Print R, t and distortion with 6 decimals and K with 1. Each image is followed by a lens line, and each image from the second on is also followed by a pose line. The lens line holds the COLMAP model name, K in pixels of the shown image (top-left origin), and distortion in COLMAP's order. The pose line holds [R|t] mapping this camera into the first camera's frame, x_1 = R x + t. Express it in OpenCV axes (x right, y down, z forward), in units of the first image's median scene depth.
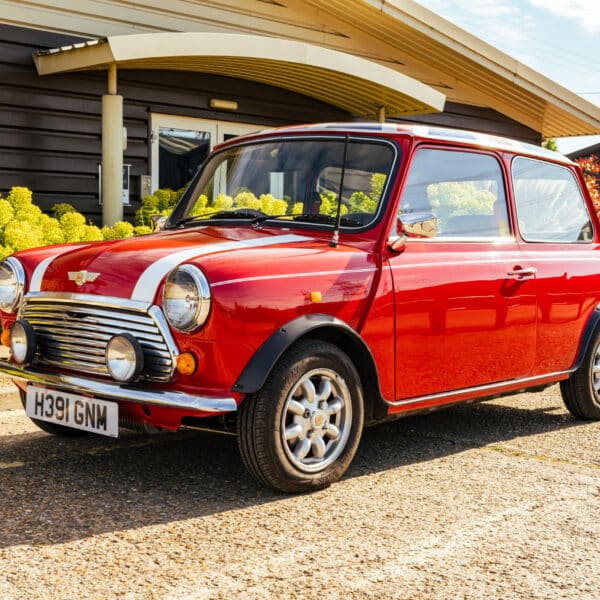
lens RADIAL K [[1026.0, 0, 300.0], [0, 1026.0, 300.0], [0, 0, 1]] dist [-0.019656, -0.071325]
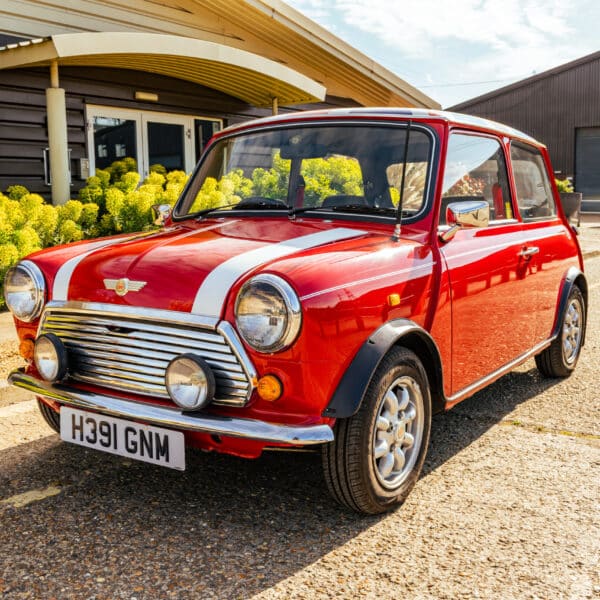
lens RADIAL K [[759.6, 0, 300.0], [0, 759.6, 300.0], [0, 0, 1]] dist [-0.036072, -0.016064]
pose [[0.986653, -0.046376, 0.156094, -0.163674], [0.035069, 0.996609, 0.074430, -0.053161], [-0.159016, -0.067962, 0.984934, 0.330645]]
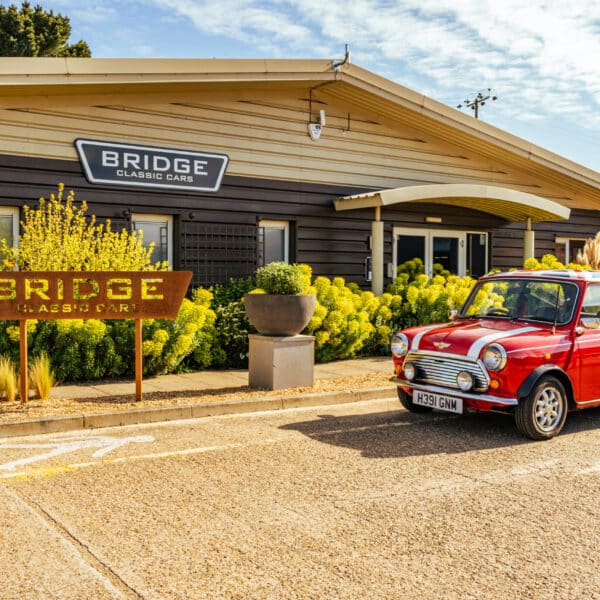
lens RADIAL K [[702.7, 0, 300.0], [0, 702.7, 300.0], [0, 0, 1]] dist [0.010993, 0.010124]
pose [[0.980148, 0.003798, -0.198229, -0.209859], [-0.009515, 0.999566, -0.027894, -0.077471], [0.198036, 0.029226, 0.979759, -0.657035]]
